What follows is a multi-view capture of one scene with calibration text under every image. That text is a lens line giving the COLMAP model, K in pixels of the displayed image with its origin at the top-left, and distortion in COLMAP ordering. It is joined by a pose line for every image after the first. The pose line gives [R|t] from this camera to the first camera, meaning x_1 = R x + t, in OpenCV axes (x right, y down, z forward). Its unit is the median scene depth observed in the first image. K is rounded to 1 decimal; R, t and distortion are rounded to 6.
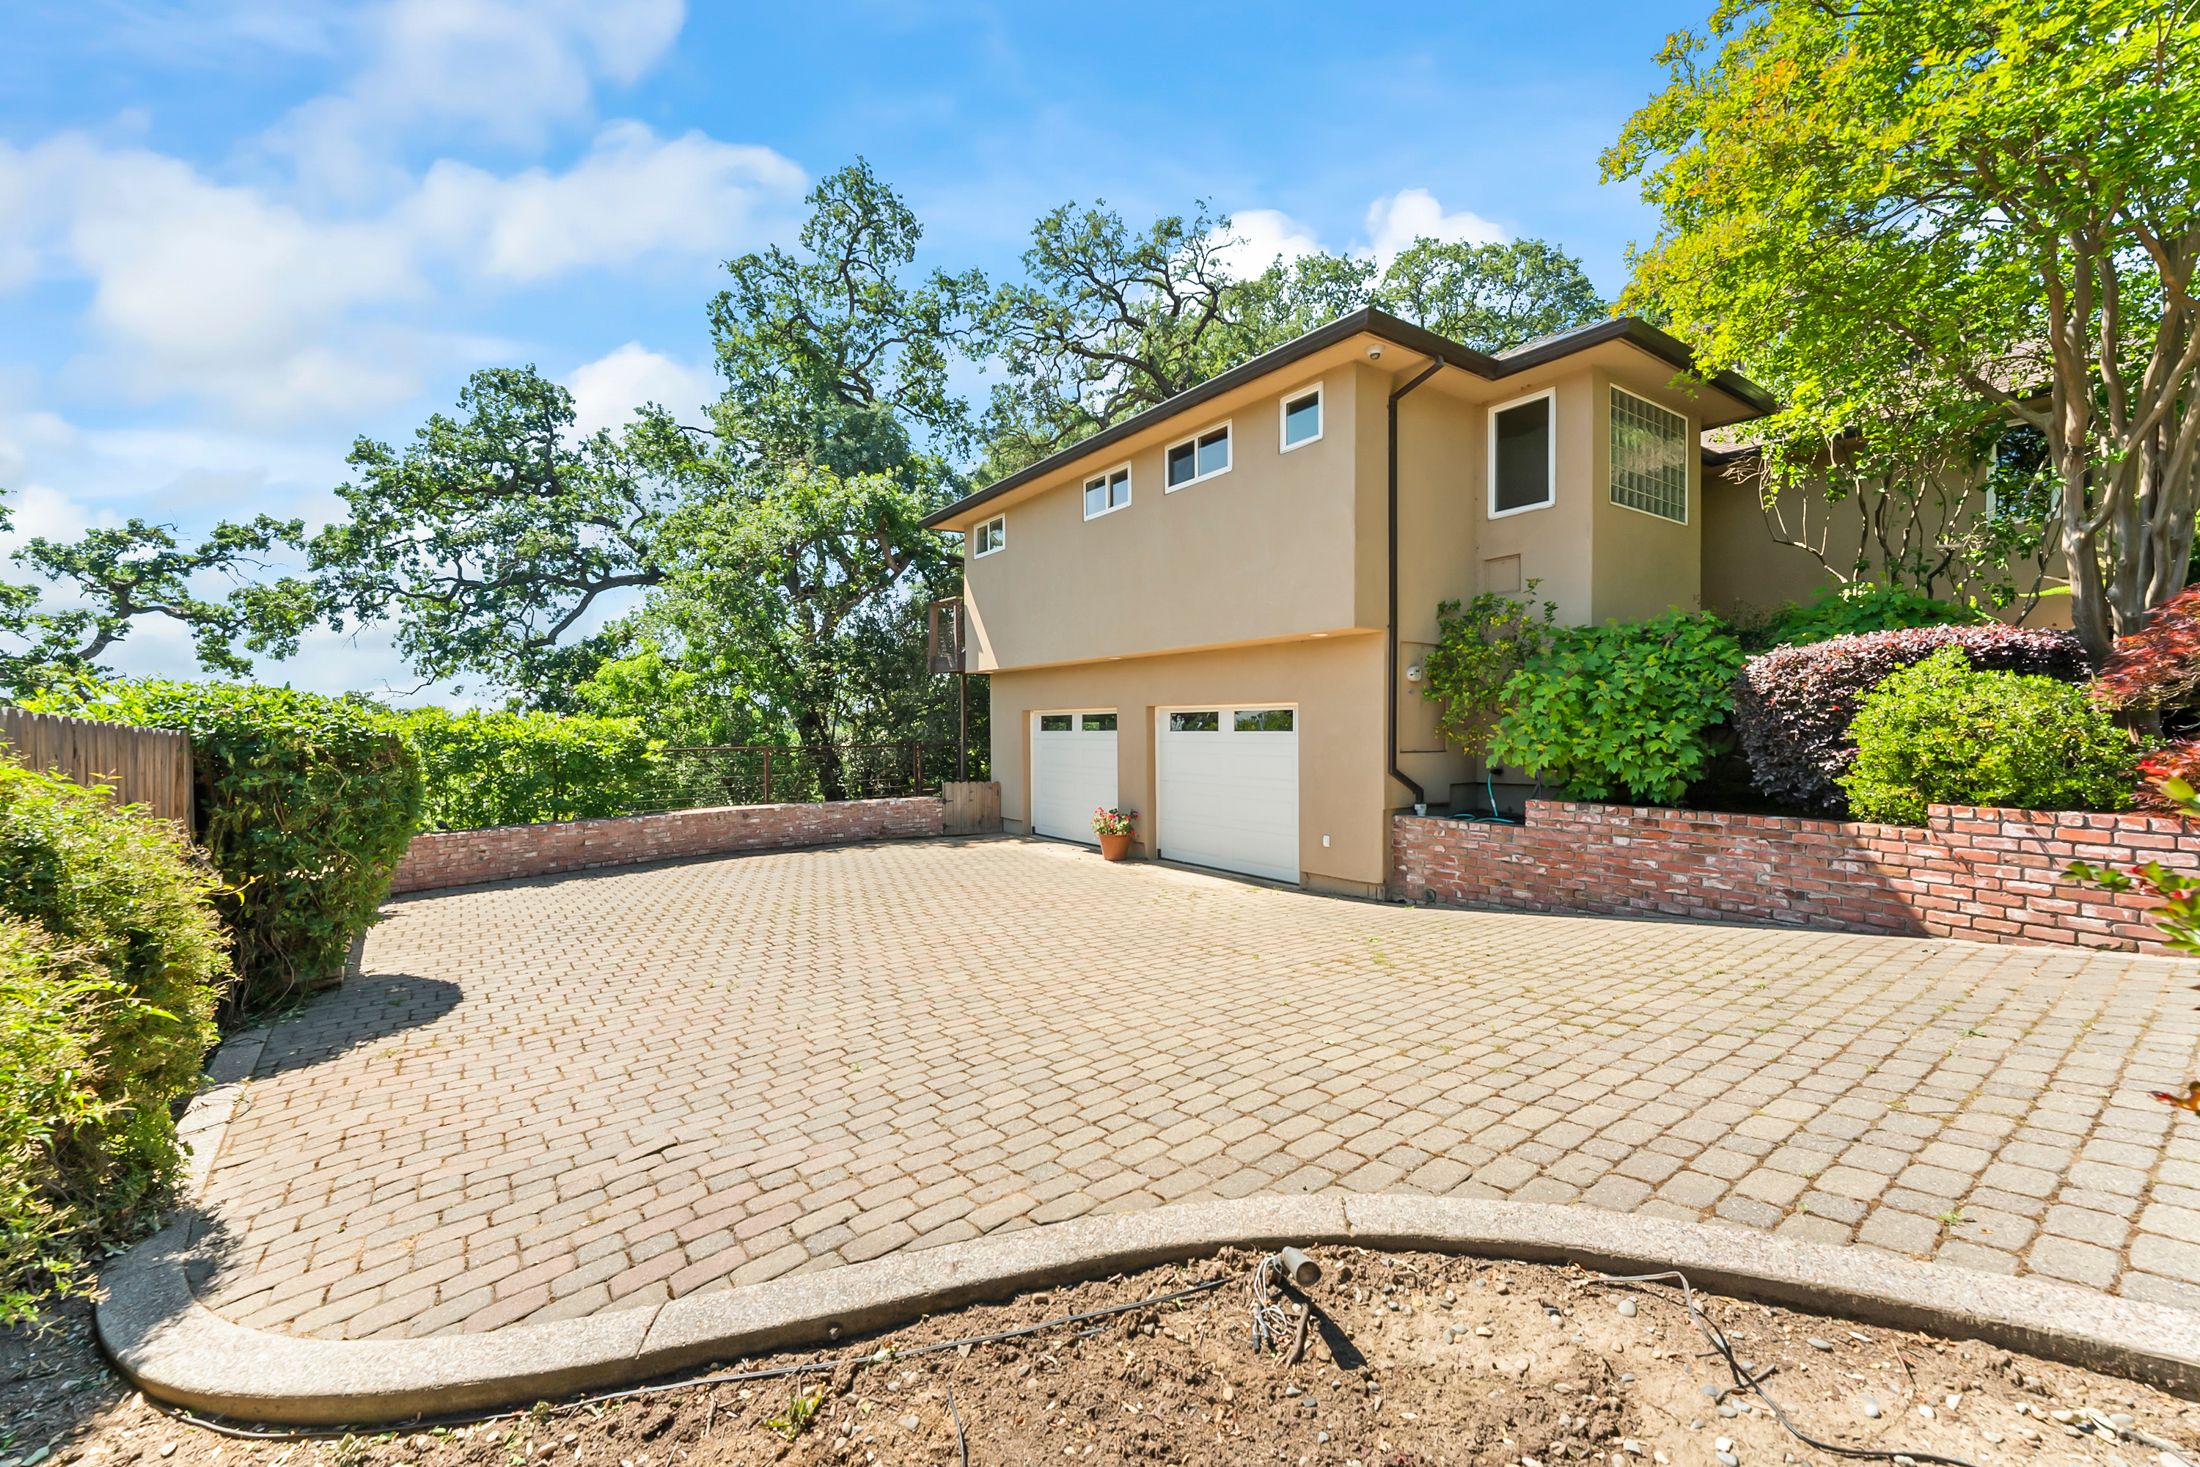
lens RADIAL K [[872.7, 0, 1120.9], [0, 872.7, 729.8], [0, 0, 1]] dist [0.000874, -0.002678]
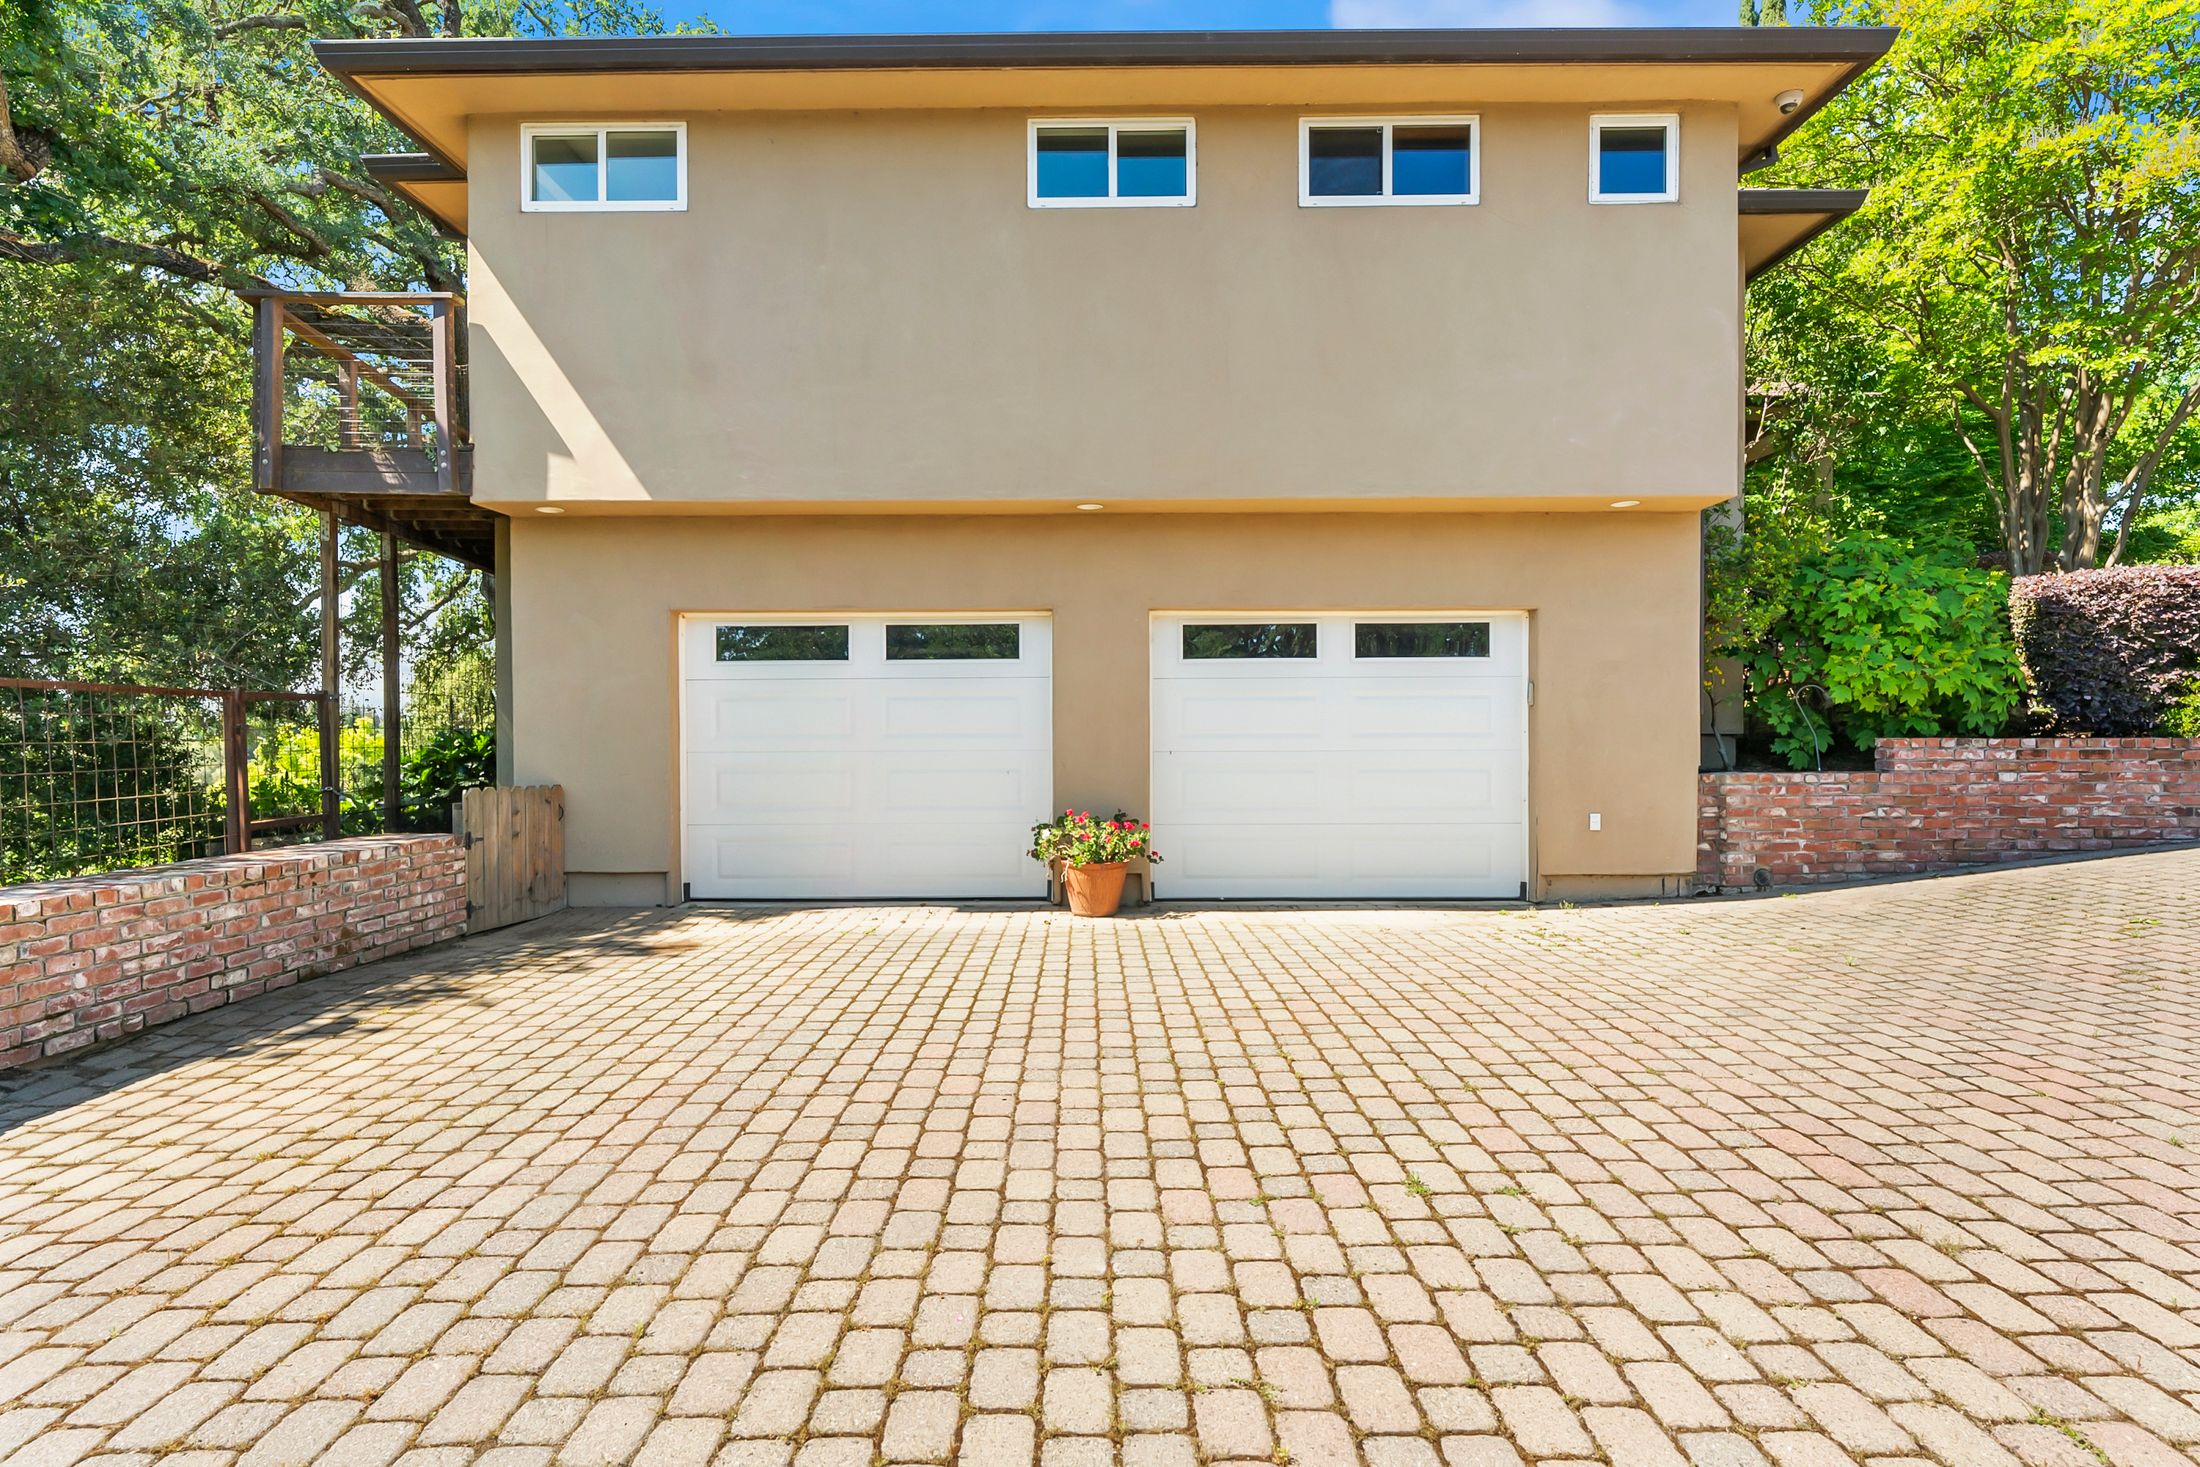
lens RADIAL K [[1097.3, 0, 1112.7], [0, 1097.3, 737.2], [0, 0, 1]] dist [-0.003037, -0.000408]
pose [[0.600349, 0.002548, 0.799734, -0.782176], [0.004385, 0.999969, -0.006478, 0.083088], [-0.799726, 0.007396, 0.600319, 0.972896]]
